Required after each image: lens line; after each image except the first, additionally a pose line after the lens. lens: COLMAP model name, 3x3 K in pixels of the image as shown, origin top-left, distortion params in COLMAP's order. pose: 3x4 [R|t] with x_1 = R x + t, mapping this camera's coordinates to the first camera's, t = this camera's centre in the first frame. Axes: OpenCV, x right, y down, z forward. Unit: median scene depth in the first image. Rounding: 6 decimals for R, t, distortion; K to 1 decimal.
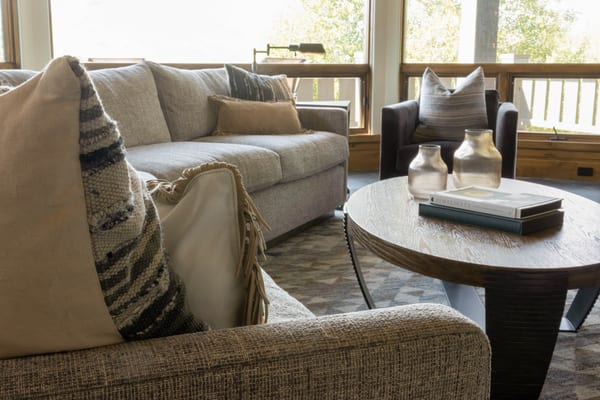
lens RADIAL K [[638.0, 0, 300.0], [0, 638.0, 200.0], [0, 0, 1]] dist [0.011325, 0.000099]
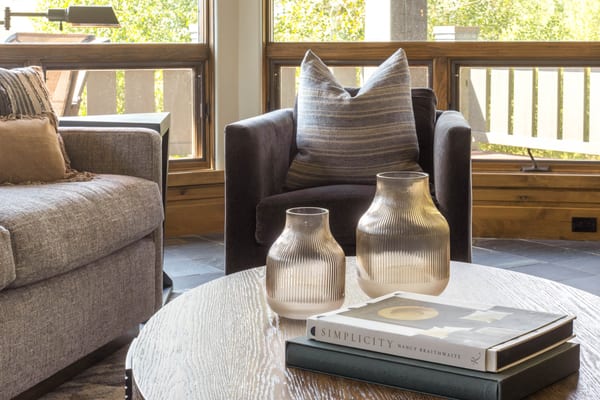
lens RADIAL K [[1043.2, 0, 300.0], [0, 1043.2, 200.0], [0, 0, 1]] dist [0.015943, -0.045577]
pose [[0.985190, -0.031059, 0.168632, 0.037953], [0.041222, 0.997517, -0.057103, -0.028330], [-0.166440, 0.063209, 0.984024, 0.128022]]
